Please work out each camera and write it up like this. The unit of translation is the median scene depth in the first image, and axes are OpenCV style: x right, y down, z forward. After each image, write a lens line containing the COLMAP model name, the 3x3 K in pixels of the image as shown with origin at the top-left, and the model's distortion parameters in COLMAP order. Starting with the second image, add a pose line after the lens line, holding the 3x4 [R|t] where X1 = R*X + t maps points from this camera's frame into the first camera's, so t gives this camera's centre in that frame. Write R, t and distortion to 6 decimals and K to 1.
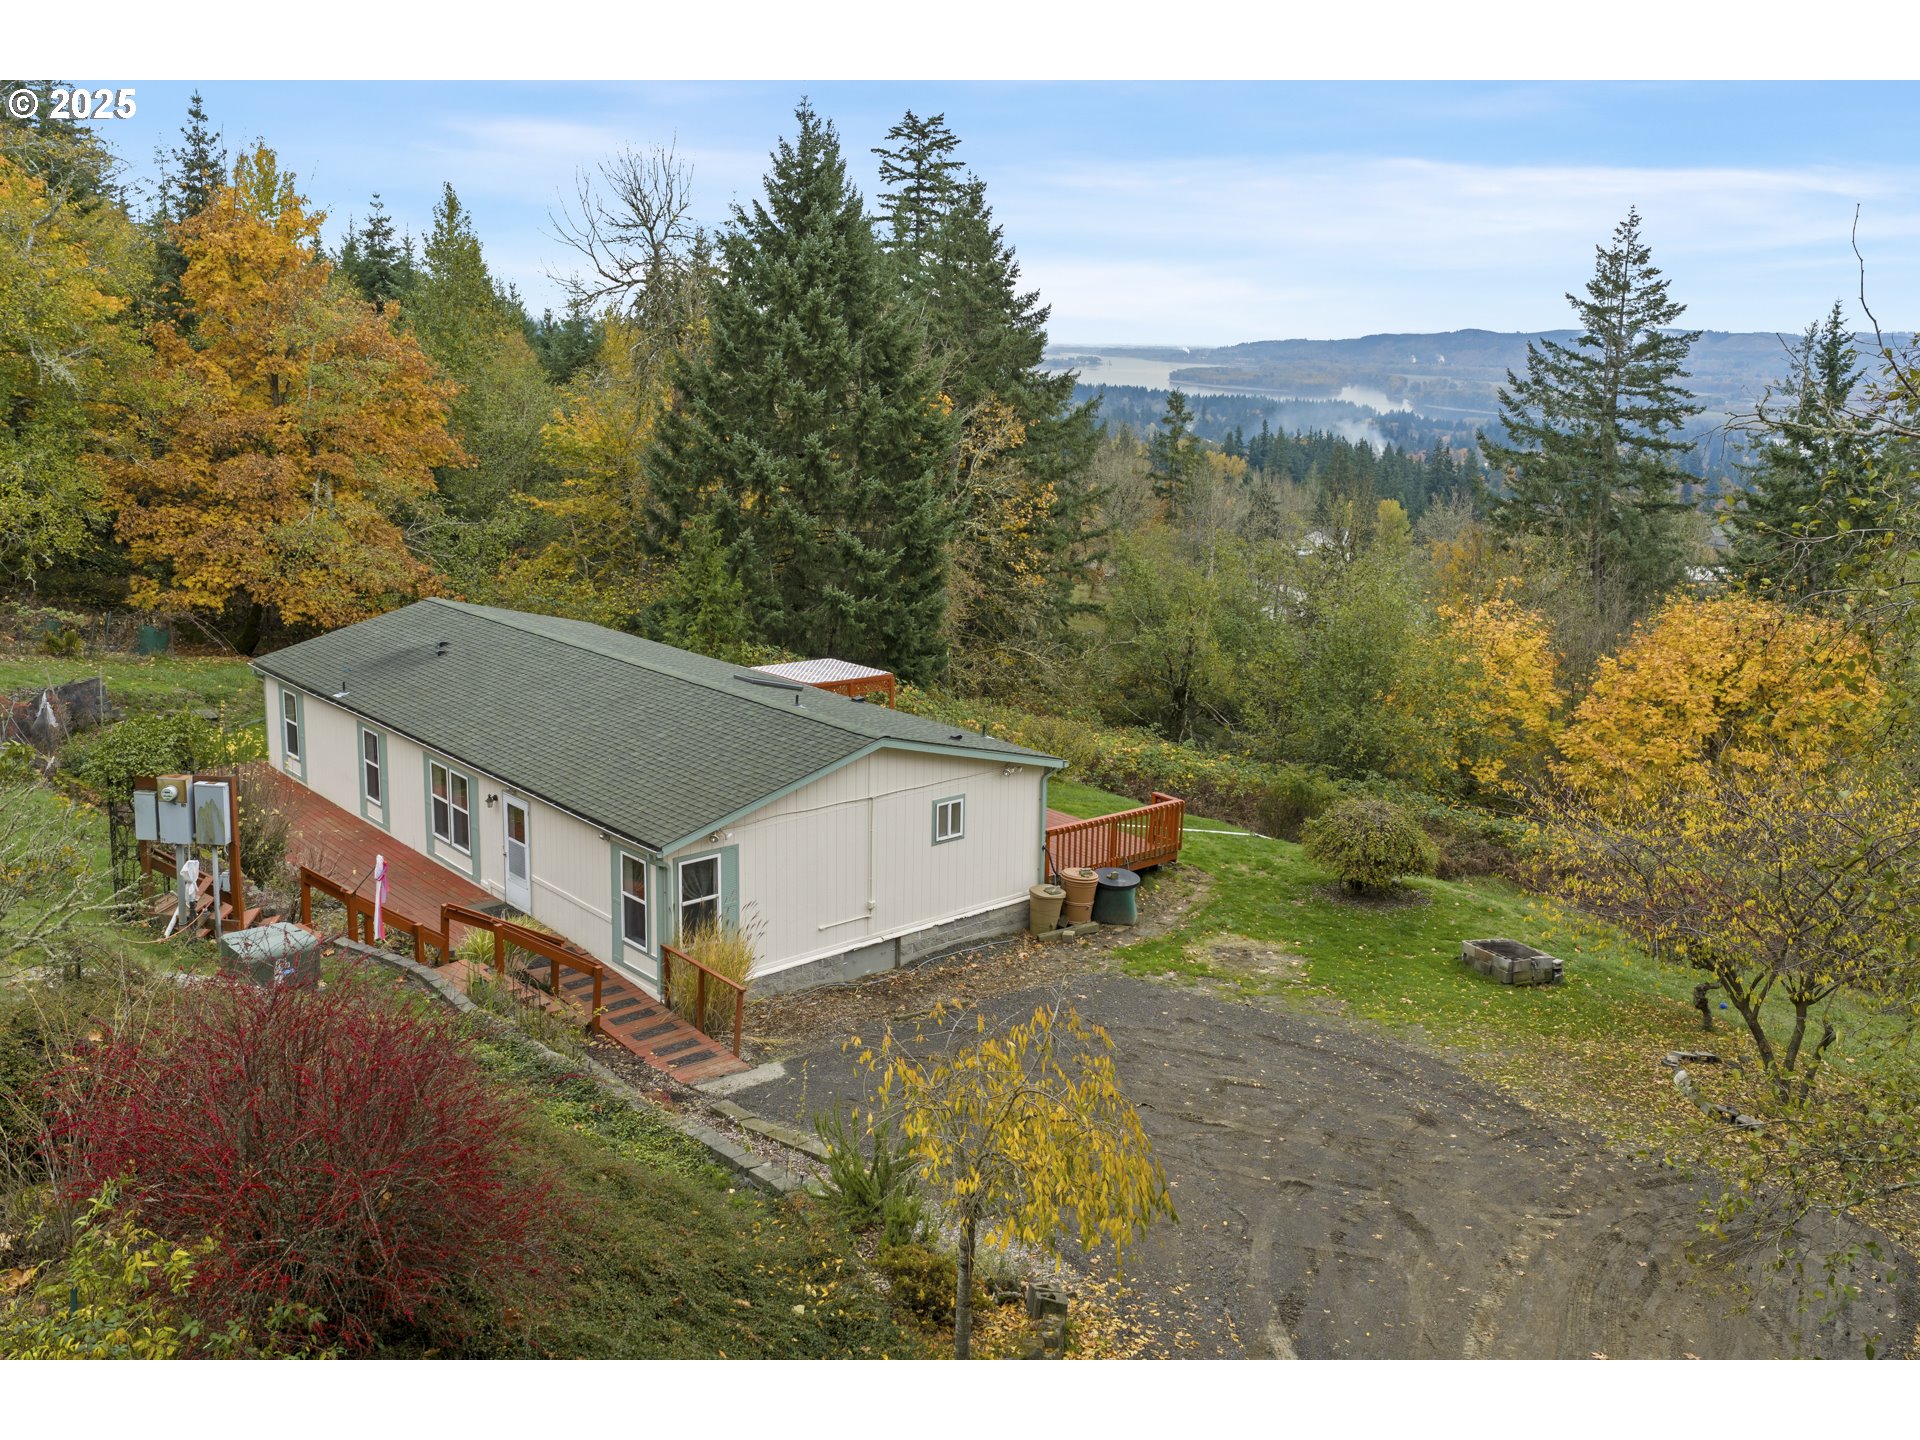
lens RADIAL K [[1648.2, 0, 958.9], [0, 1648.2, 638.7], [0, 0, 1]] dist [0.037885, -0.077382]
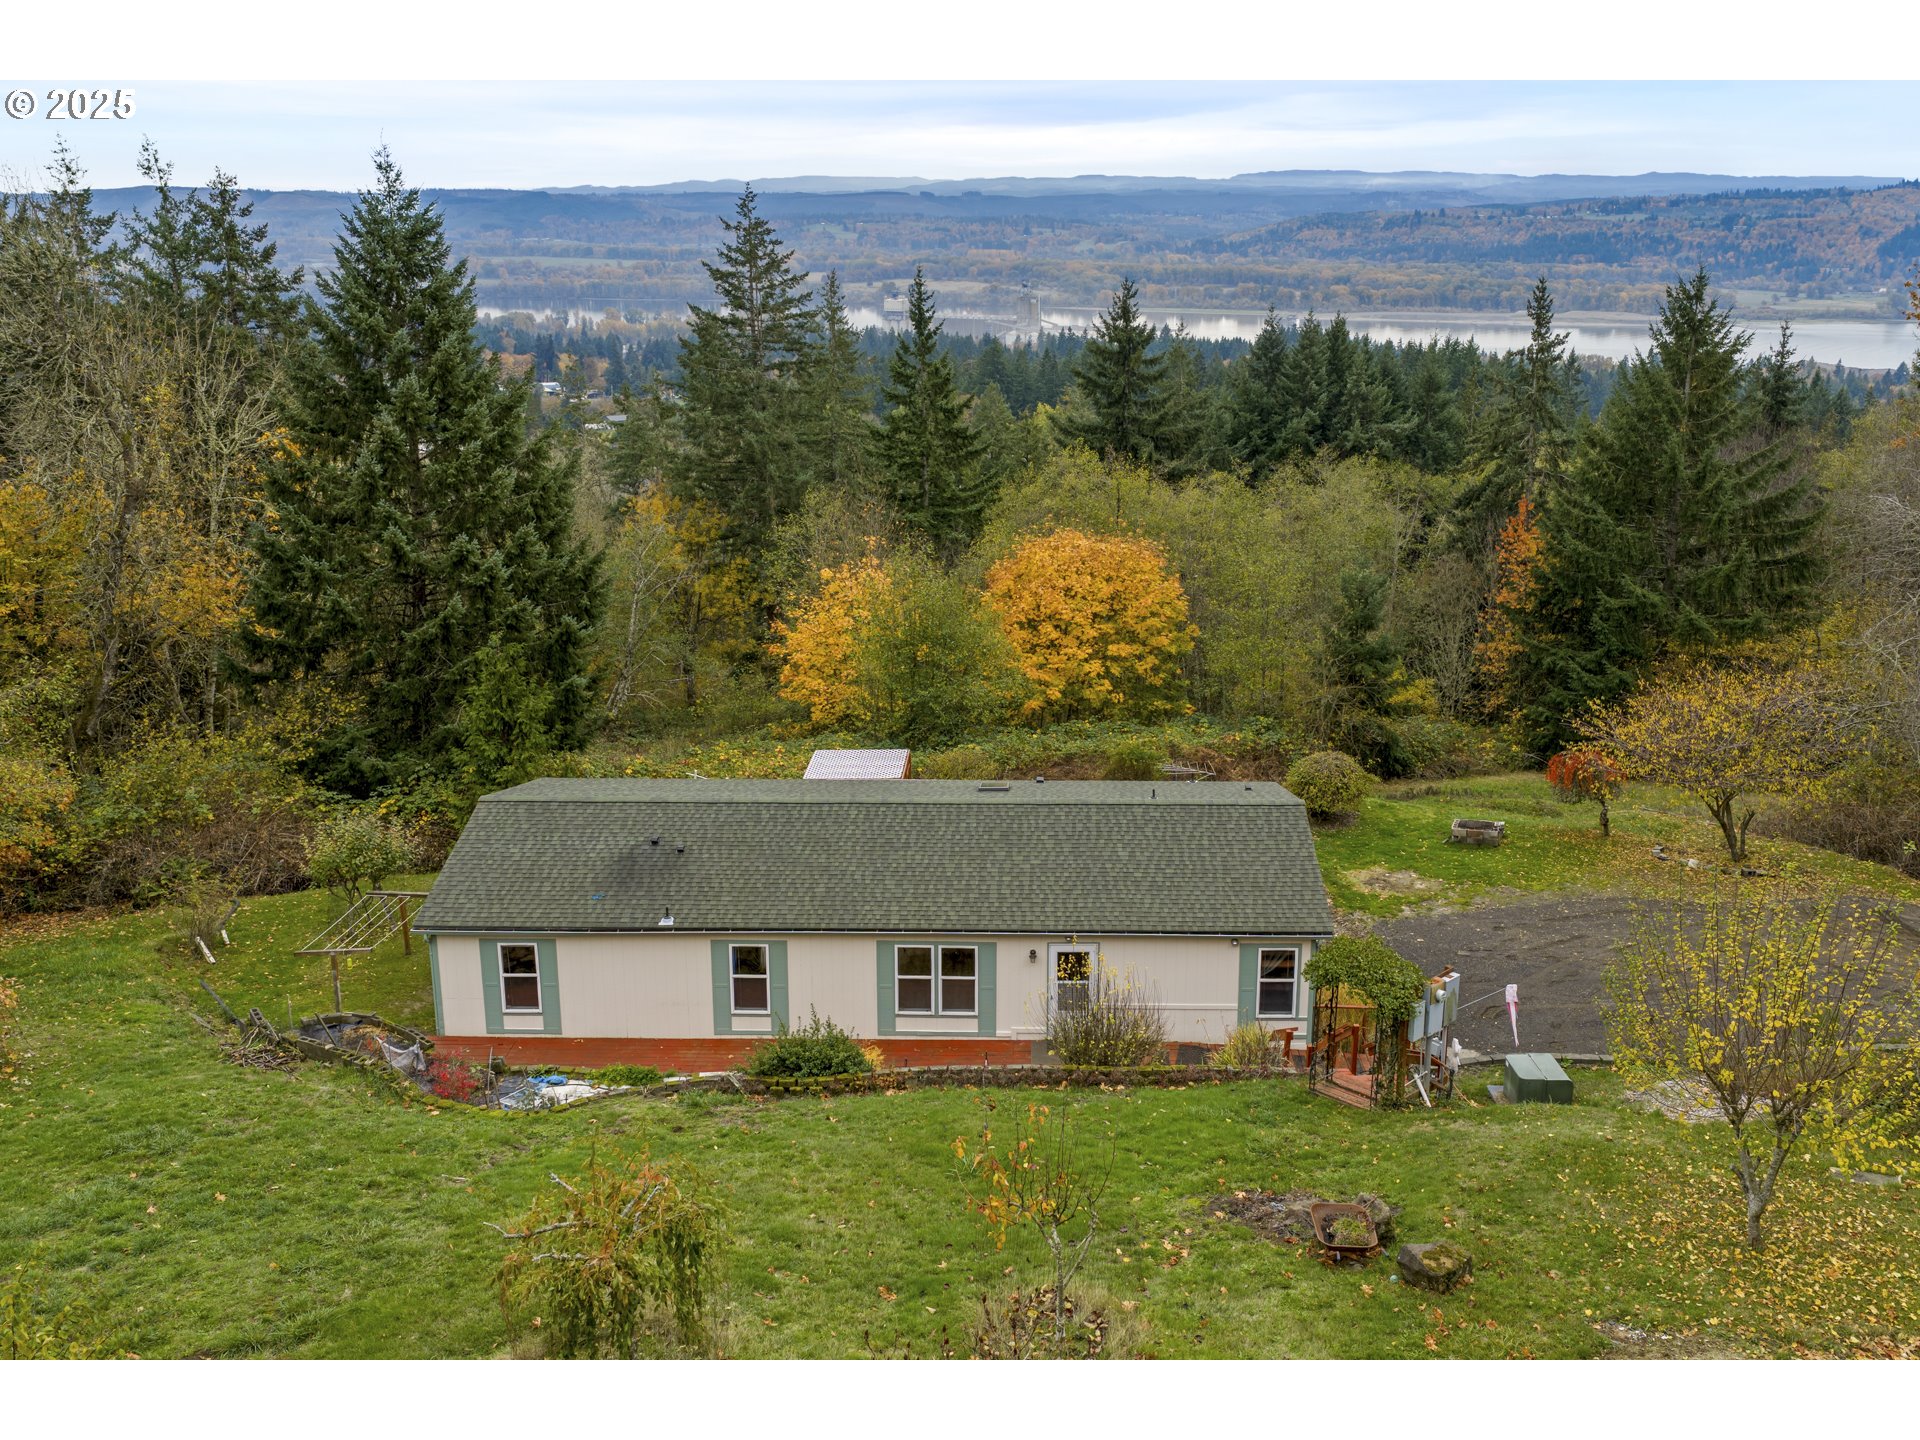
lens RADIAL K [[1661.8, 0, 1041.7], [0, 1661.8, 642.3], [0, 0, 1]] dist [-0.001338, -0.008404]
pose [[0.660057, -0.203892, 0.723017, -0.982288], [0.143502, 0.978961, 0.145062, -0.252142], [-0.737382, 0.008006, 0.675429, 0.234042]]
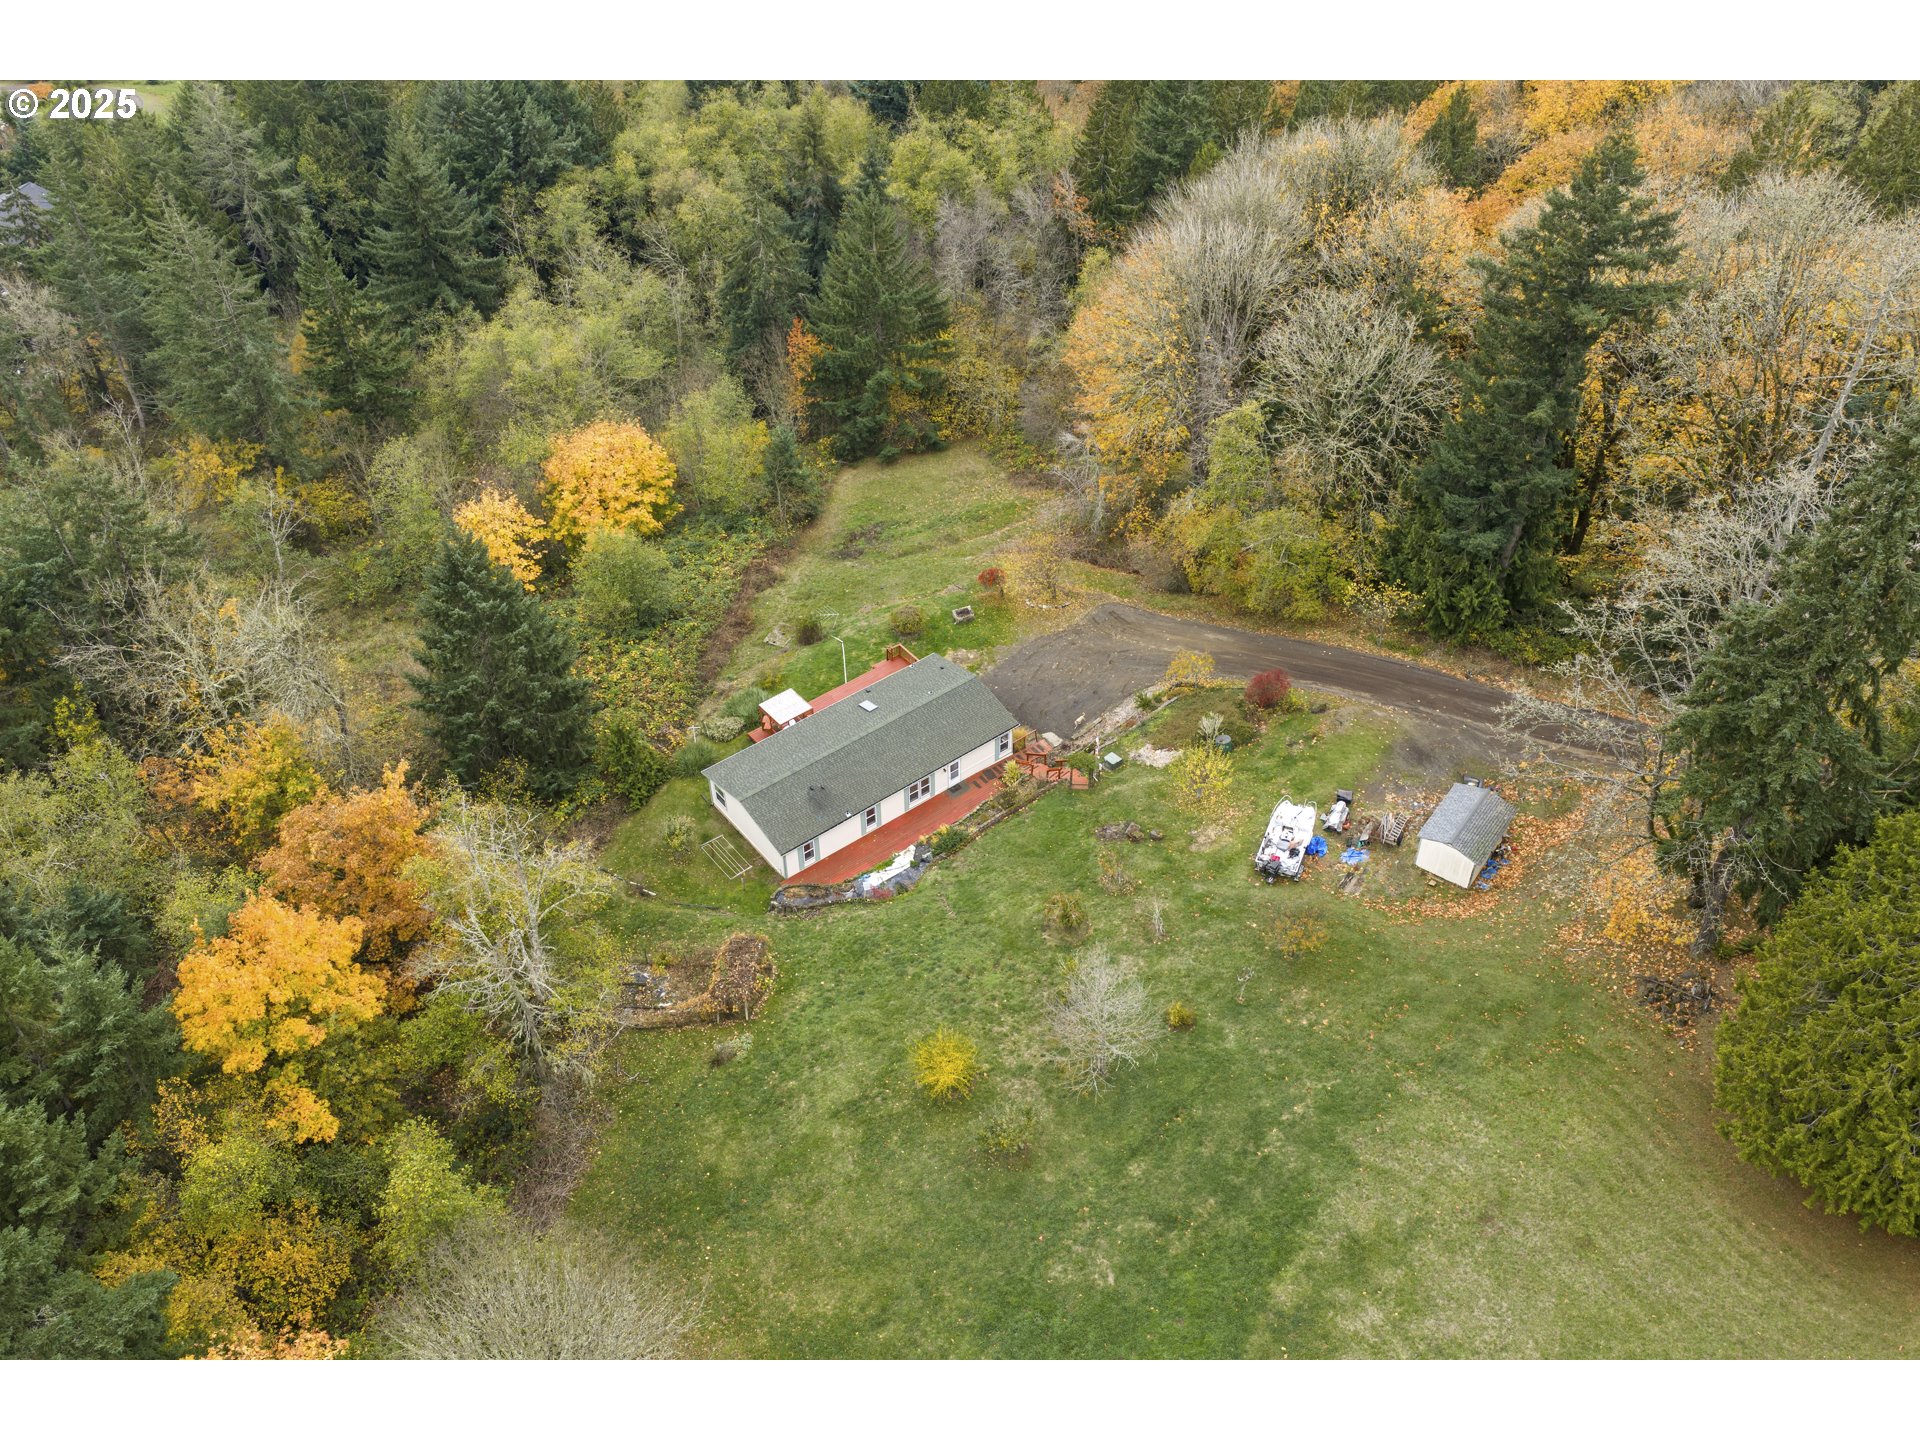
lens RADIAL K [[1648.2, 0, 958.9], [0, 1648.2, 638.7], [0, 0, 1]] dist [0.037885, -0.077382]
pose [[0.048355, -0.658645, 0.750899, -2.552237], [0.181609, 0.745045, 0.641815, -2.197263], [-0.982181, 0.105336, 0.155642, 0.383309]]
